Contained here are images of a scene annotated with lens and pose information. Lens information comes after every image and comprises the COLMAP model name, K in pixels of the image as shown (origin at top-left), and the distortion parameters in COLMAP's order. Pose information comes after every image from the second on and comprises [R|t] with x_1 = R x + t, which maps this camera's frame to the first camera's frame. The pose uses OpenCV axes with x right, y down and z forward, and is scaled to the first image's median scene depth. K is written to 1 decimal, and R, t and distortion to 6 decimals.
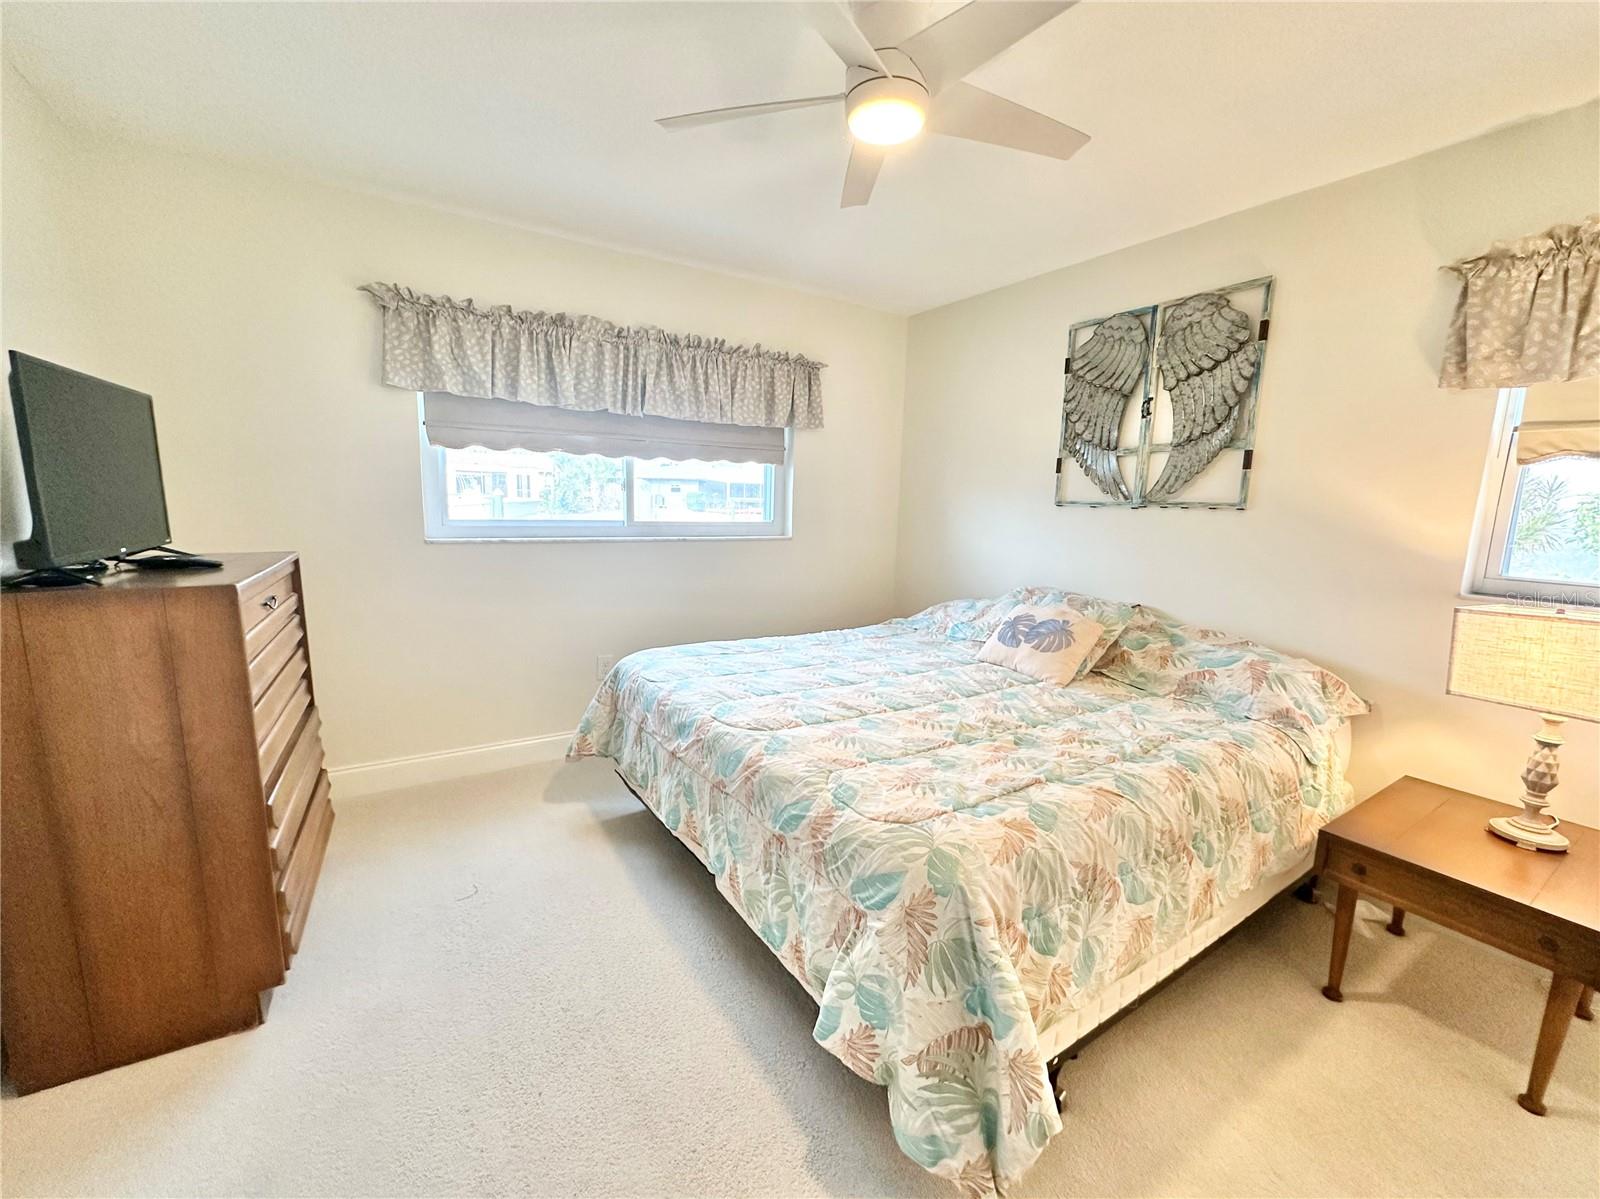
lens RADIAL K [[649.2, 0, 804.6], [0, 649.2, 598.4], [0, 0, 1]] dist [-0.001245, 0.000203]
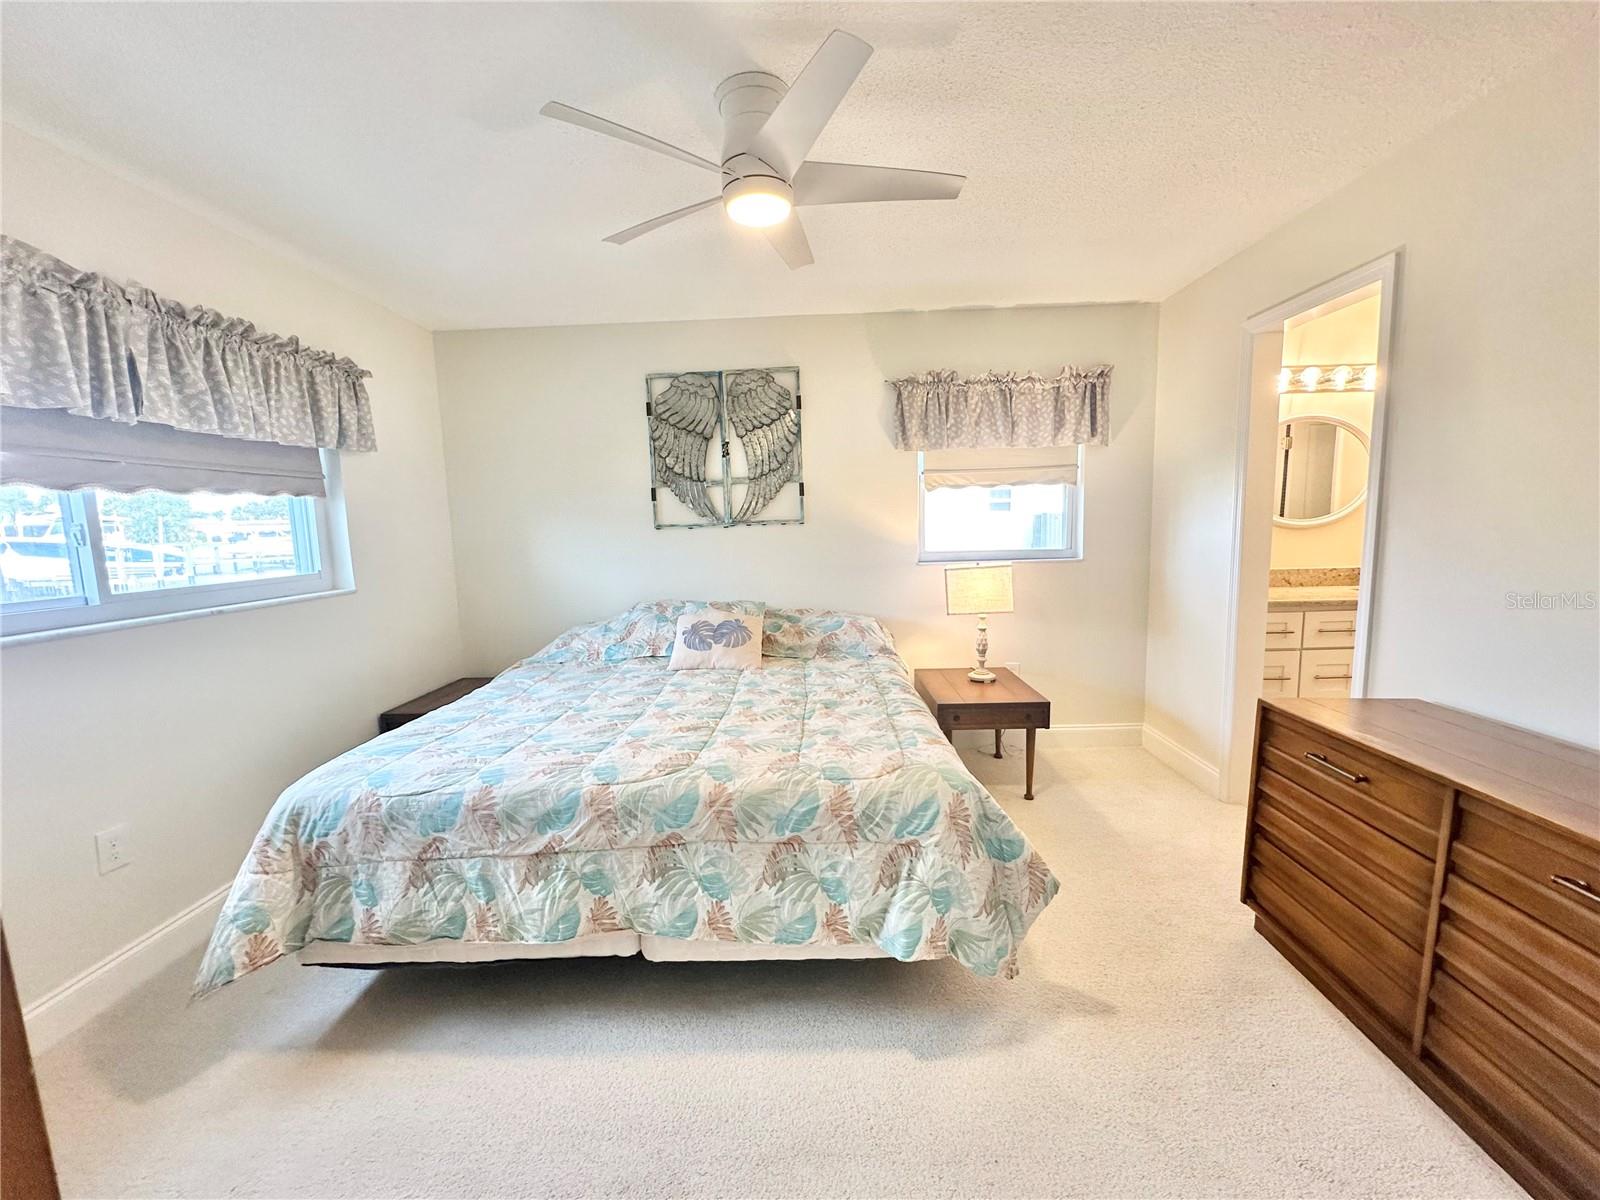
lens RADIAL K [[629.6, 0, 800.0], [0, 629.6, 600.0], [0, 0, 1]] dist [-0.002681, -0.000129]
pose [[0.569941, -0.147269, 0.808380, -0.479883], [0.172403, 0.983341, 0.057592, -0.049105], [-0.803395, 0.106543, 0.585836, 0.192751]]
